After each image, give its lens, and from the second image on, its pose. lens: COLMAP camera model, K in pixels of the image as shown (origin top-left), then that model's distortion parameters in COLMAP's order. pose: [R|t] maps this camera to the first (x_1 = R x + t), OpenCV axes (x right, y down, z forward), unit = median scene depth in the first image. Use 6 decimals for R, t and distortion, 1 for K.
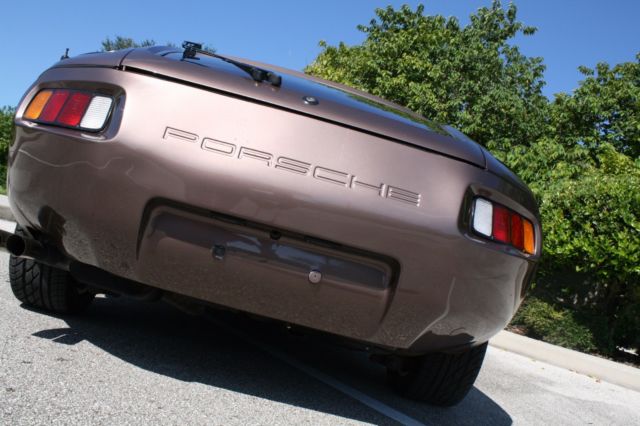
lens RADIAL K [[539.0, 0, 320.0], [0, 539.0, 213.0], [0, 0, 1]] dist [-0.128559, 0.141021]
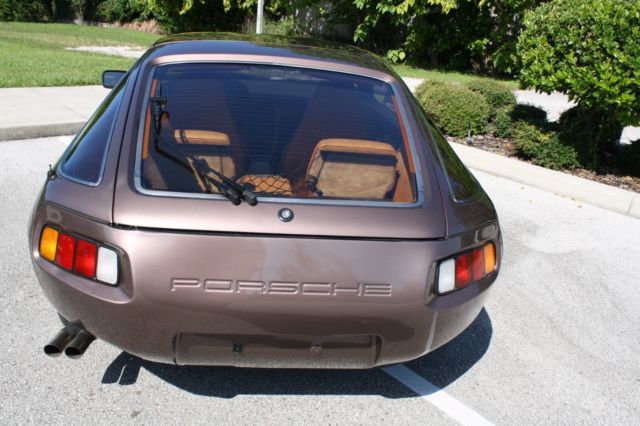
lens RADIAL K [[539.0, 0, 320.0], [0, 539.0, 213.0], [0, 0, 1]] dist [-0.128559, 0.141021]
pose [[0.985583, -0.166739, -0.028695, 0.020953], [0.165436, 0.914227, 0.369891, -0.151585], [-0.035441, -0.369305, 0.928632, -0.012716]]
